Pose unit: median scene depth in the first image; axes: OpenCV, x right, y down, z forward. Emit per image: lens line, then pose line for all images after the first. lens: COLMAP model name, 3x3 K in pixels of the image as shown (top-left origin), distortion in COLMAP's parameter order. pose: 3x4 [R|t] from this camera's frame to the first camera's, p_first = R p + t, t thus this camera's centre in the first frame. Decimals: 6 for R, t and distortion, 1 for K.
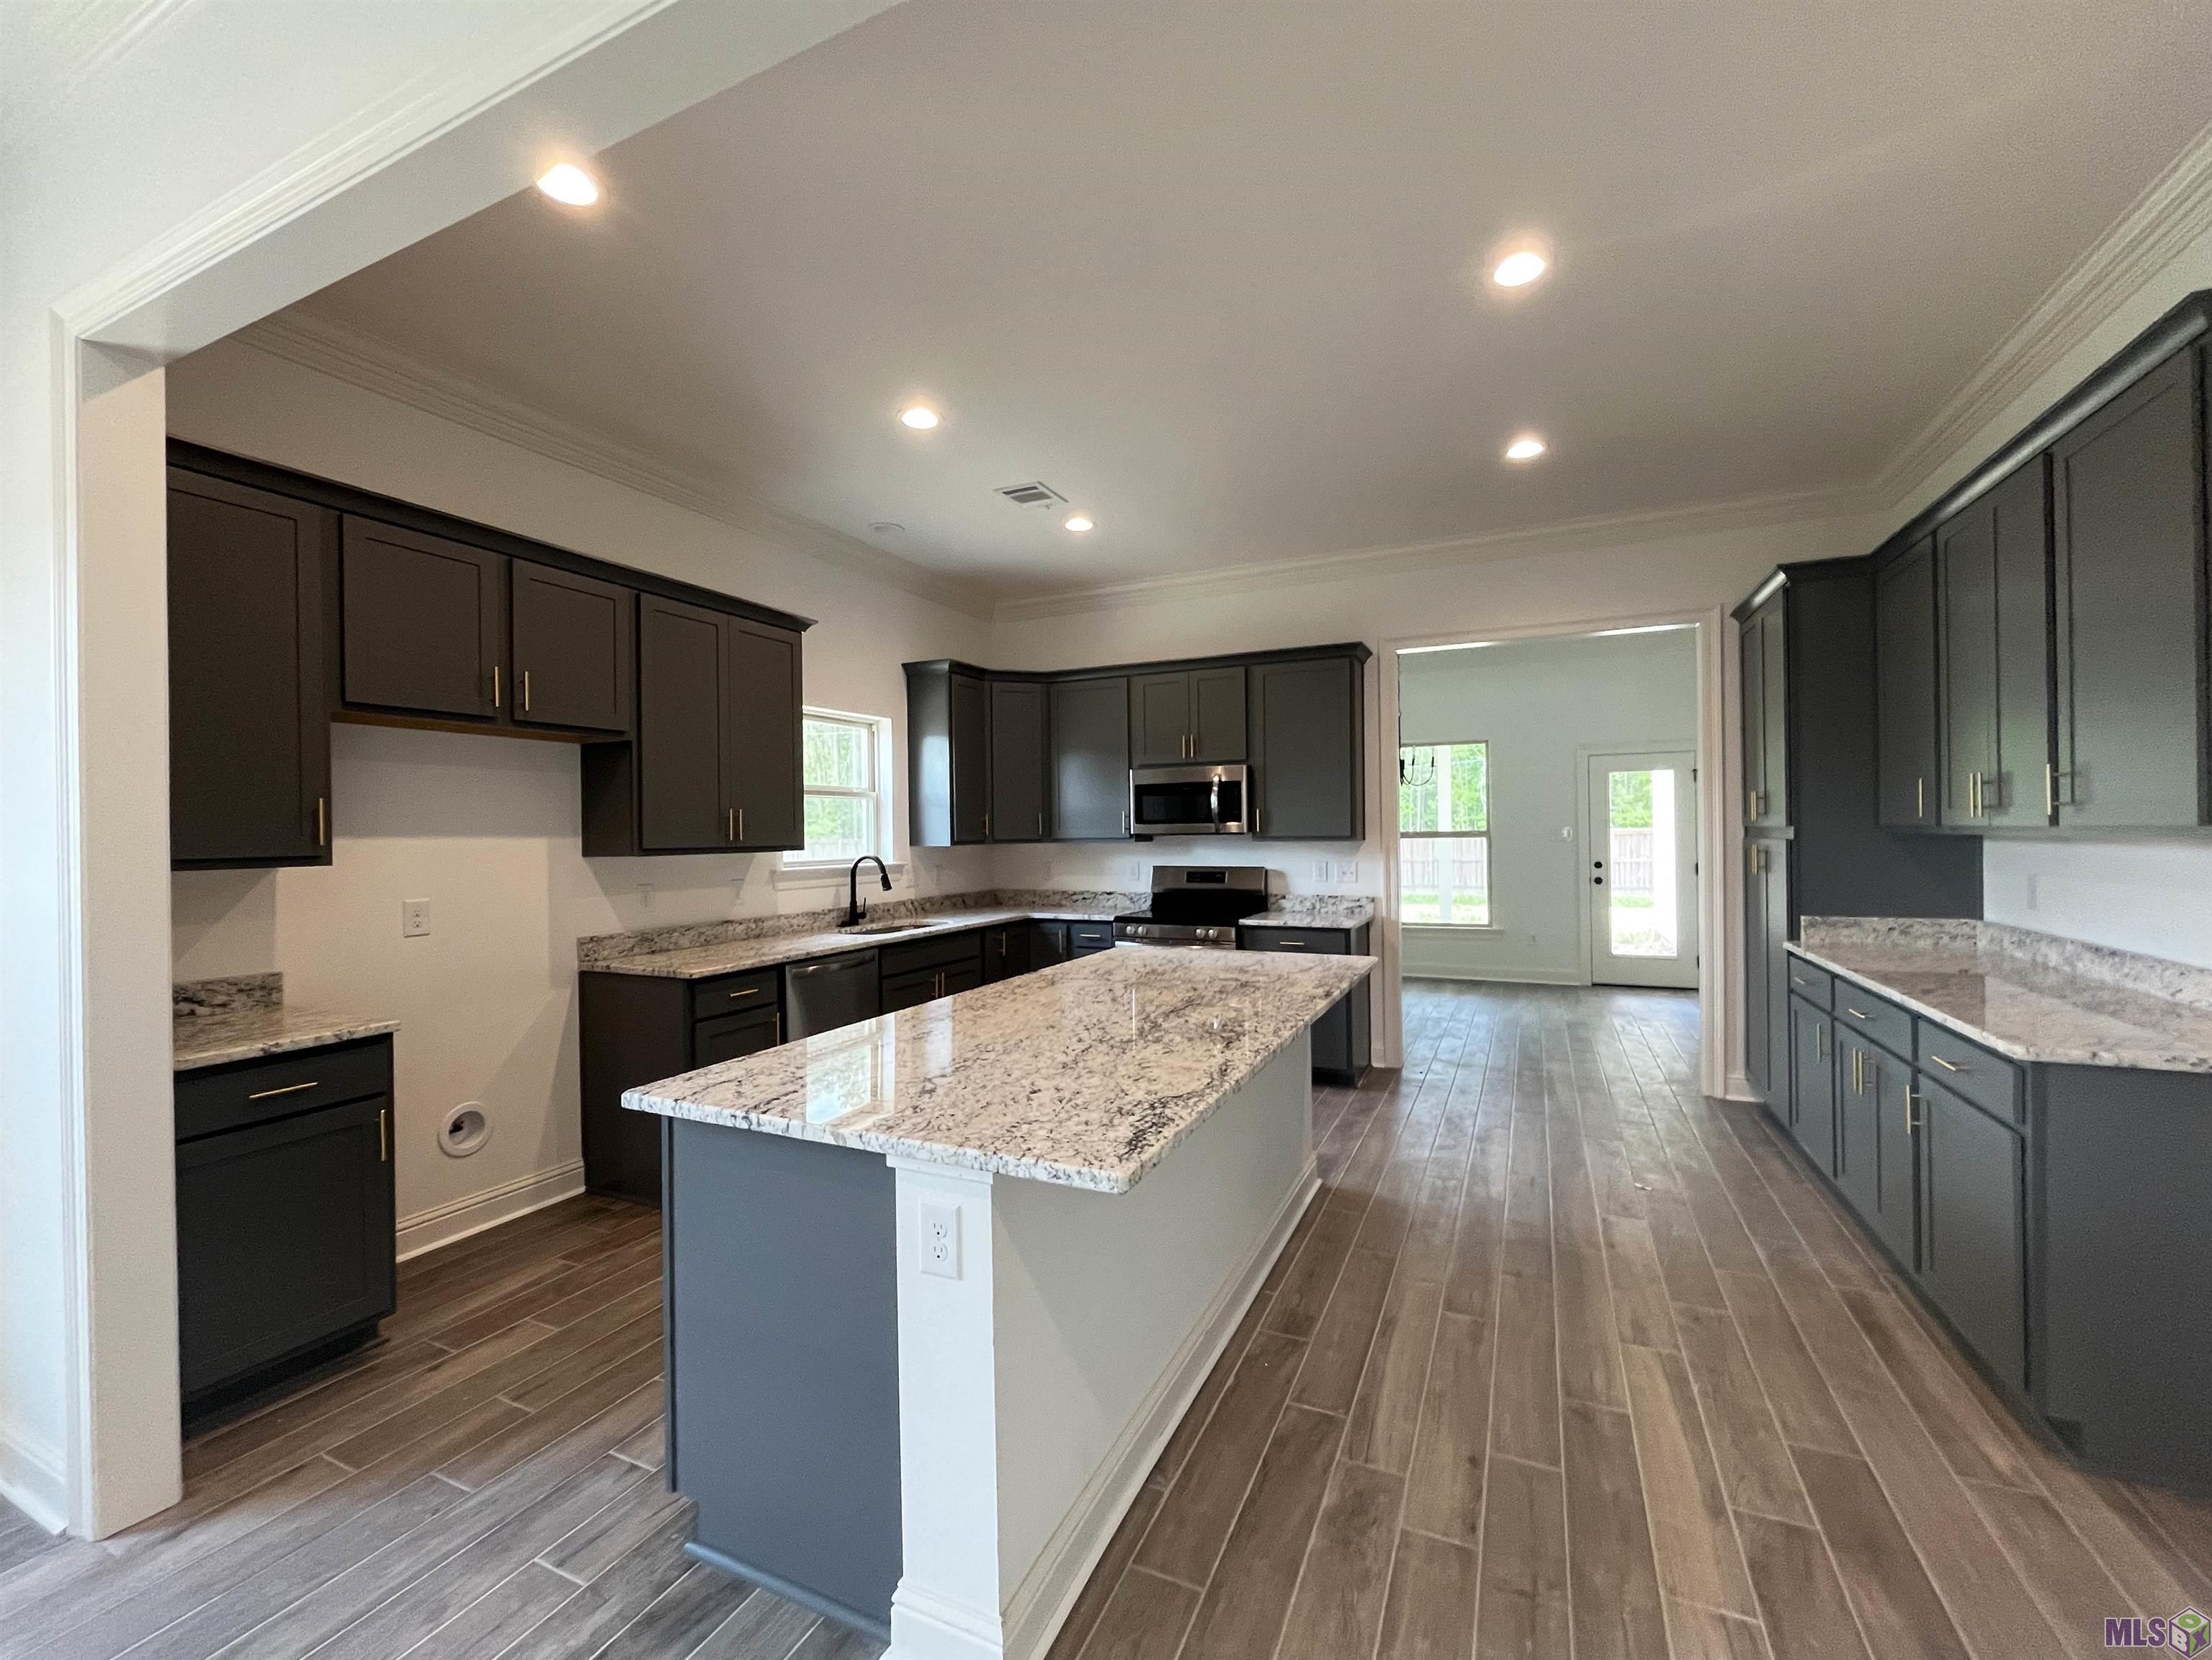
lens RADIAL K [[909.3, 0, 1113.5], [0, 909.3, 833.3], [0, 0, 1]] dist [-0.002525, 0.000327]
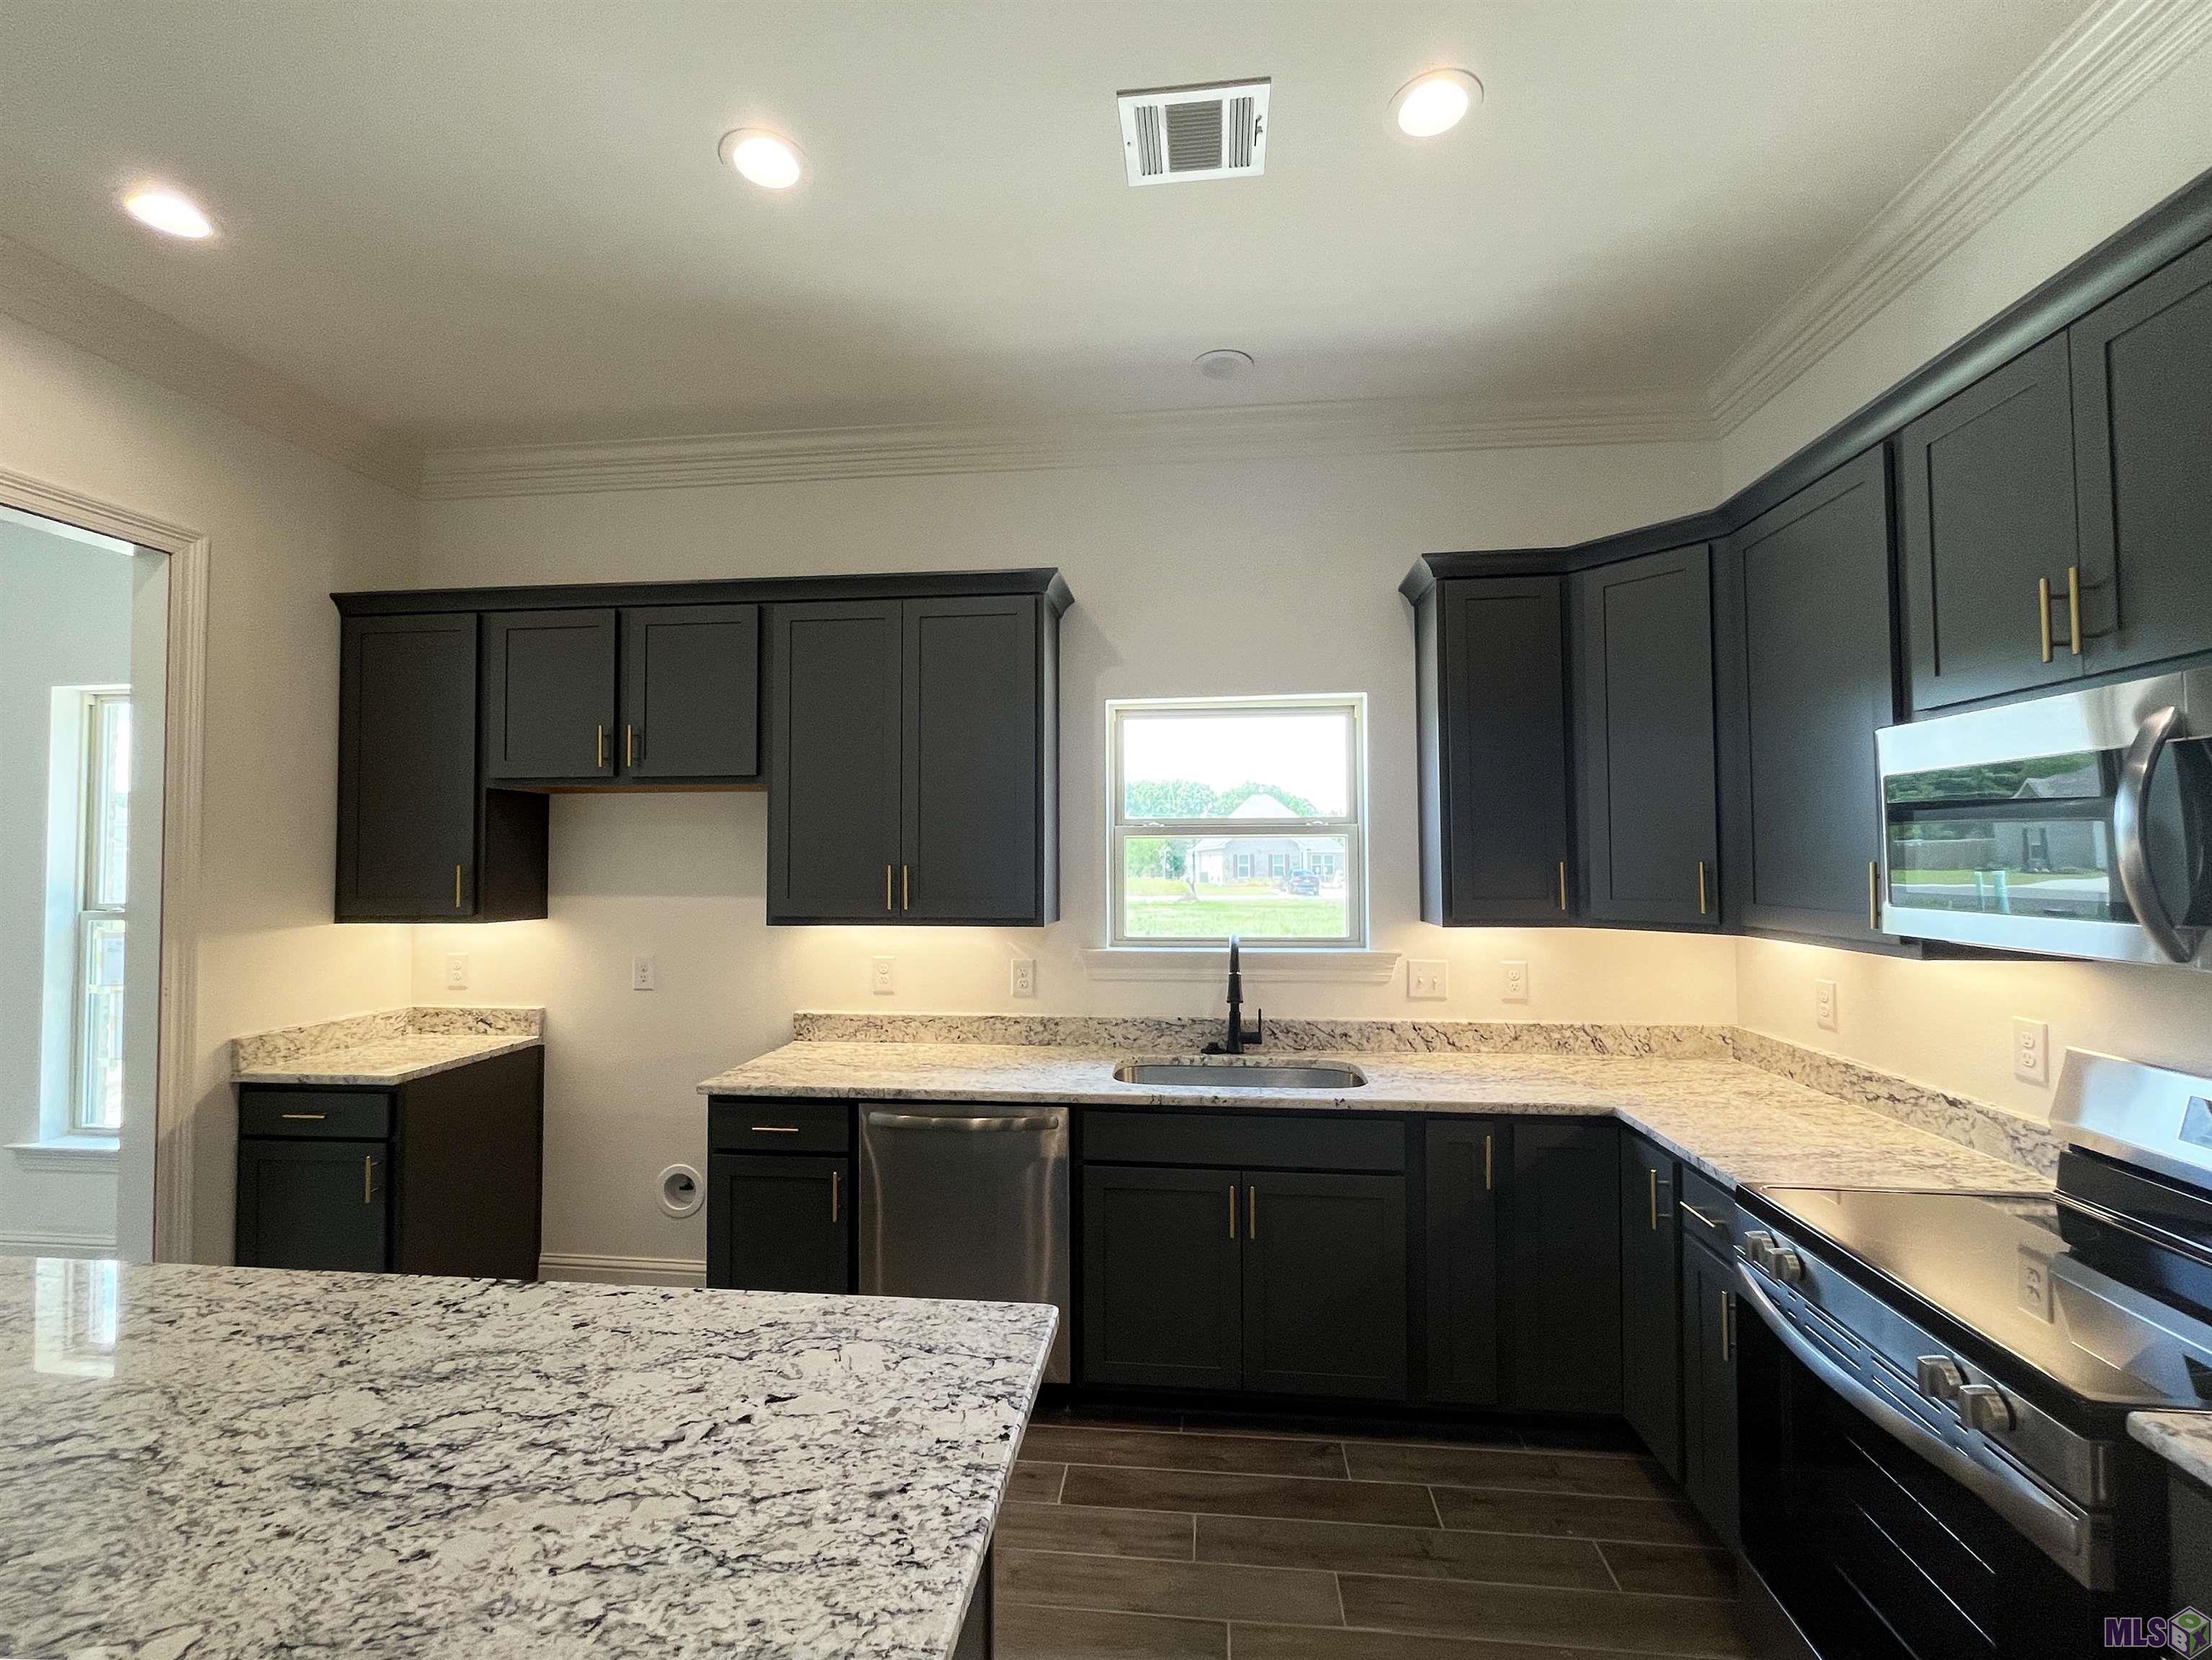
lens RADIAL K [[909.3, 0, 1110.5], [0, 909.3, 827.7], [0, 0, 1]] dist [-0.002525, 0.000327]
pose [[0.318929, -0.032474, -0.947222, 0.270656], [-0.002722, 0.999377, -0.035178, -0.026046], [0.947775, 0.013798, 0.318642, 0.778873]]
